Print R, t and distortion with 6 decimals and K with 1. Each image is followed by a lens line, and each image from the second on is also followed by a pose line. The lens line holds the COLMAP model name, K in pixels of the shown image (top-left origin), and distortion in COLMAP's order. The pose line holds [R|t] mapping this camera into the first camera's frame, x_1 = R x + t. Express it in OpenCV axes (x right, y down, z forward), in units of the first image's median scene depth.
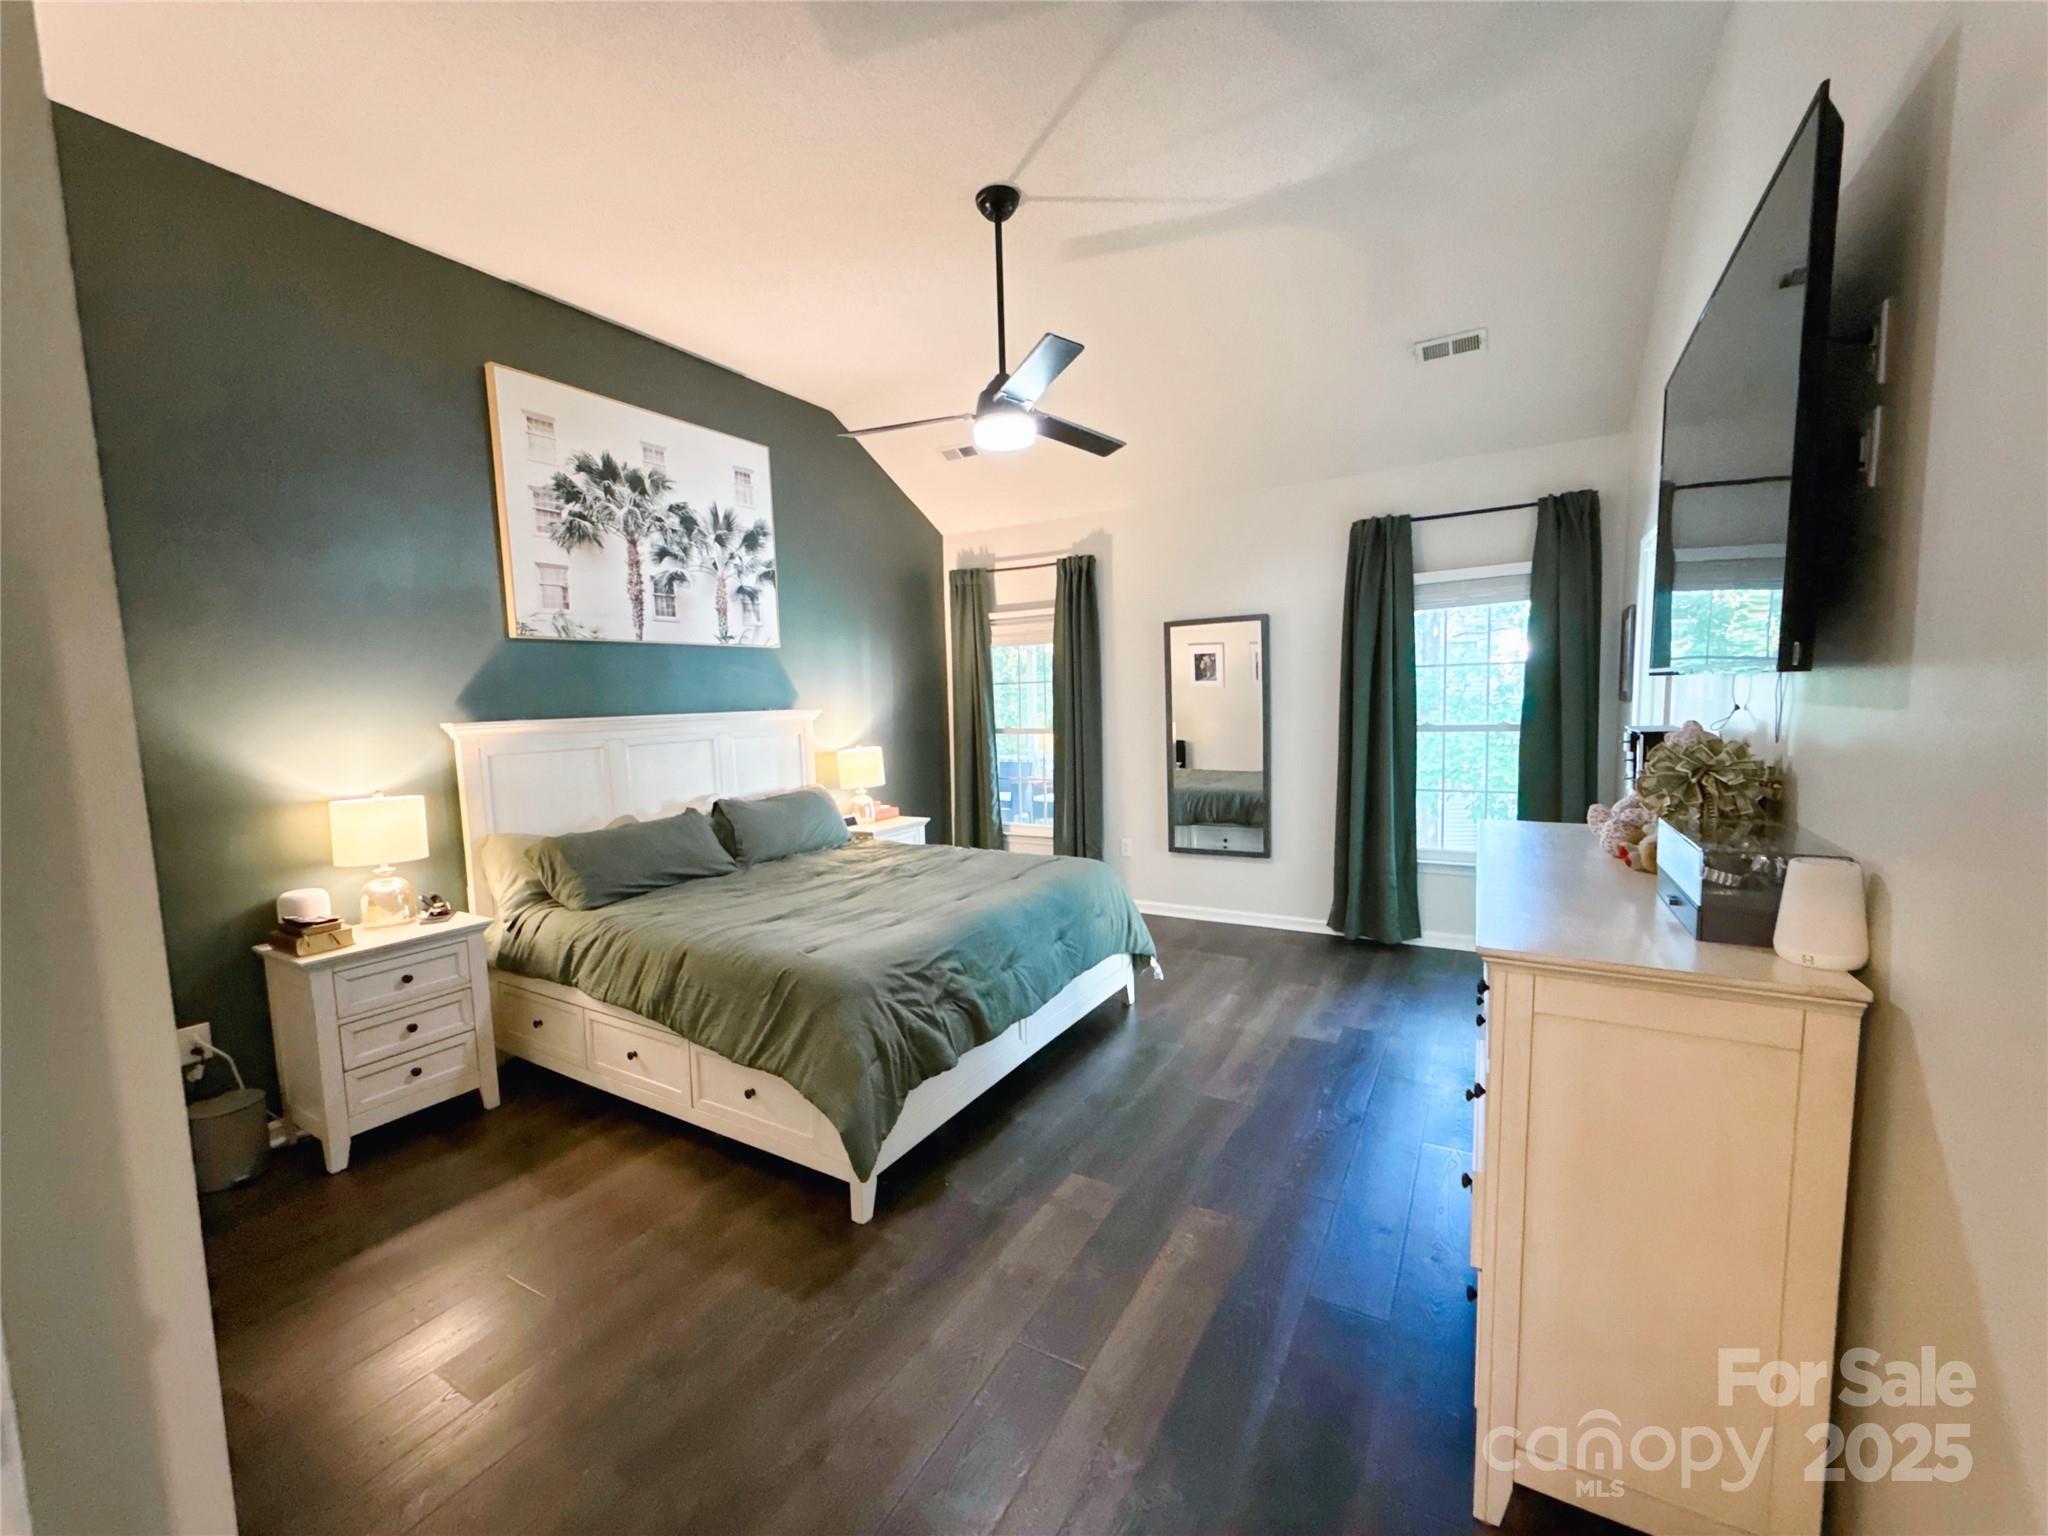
lens RADIAL K [[819.7, 0, 1014.9], [0, 819.7, 771.0], [0, 0, 1]] dist [0.002734, 0.000715]
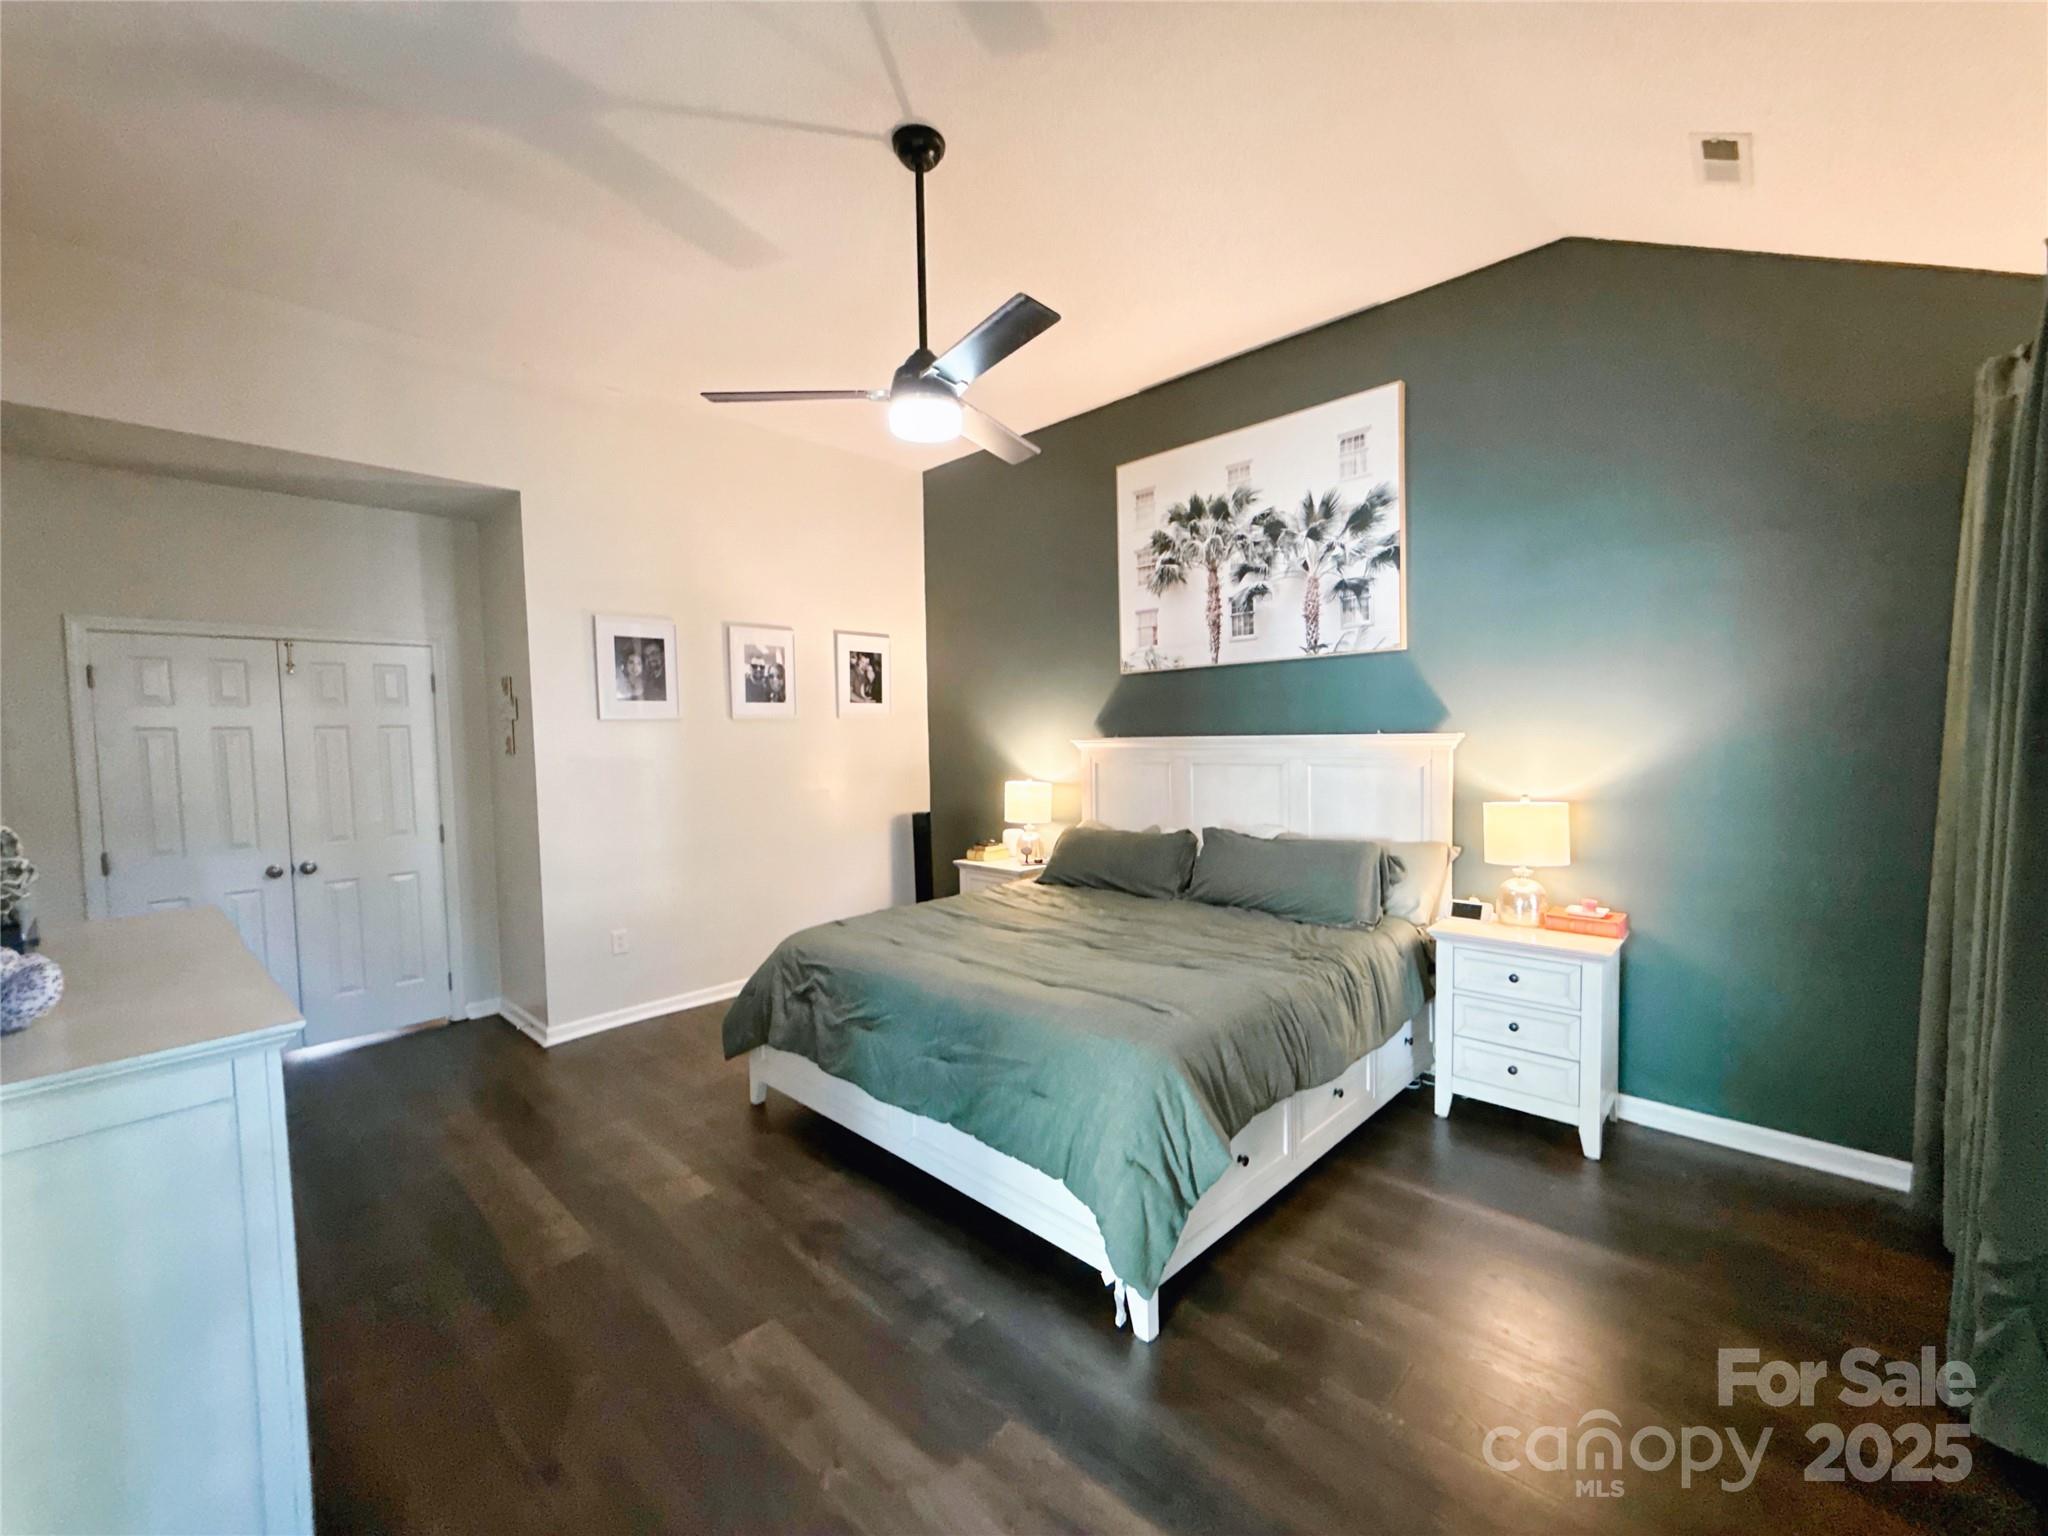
lens RADIAL K [[819.7, 0, 1014.9], [0, 819.7, 771.0], [0, 0, 1]] dist [0.002734, 0.000715]
pose [[-0.218058, 0.083457, -0.972361, 0.609401], [-0.058876, 0.993397, 0.098466, -0.110692], [0.974158, 0.078720, -0.211704, 0.975965]]
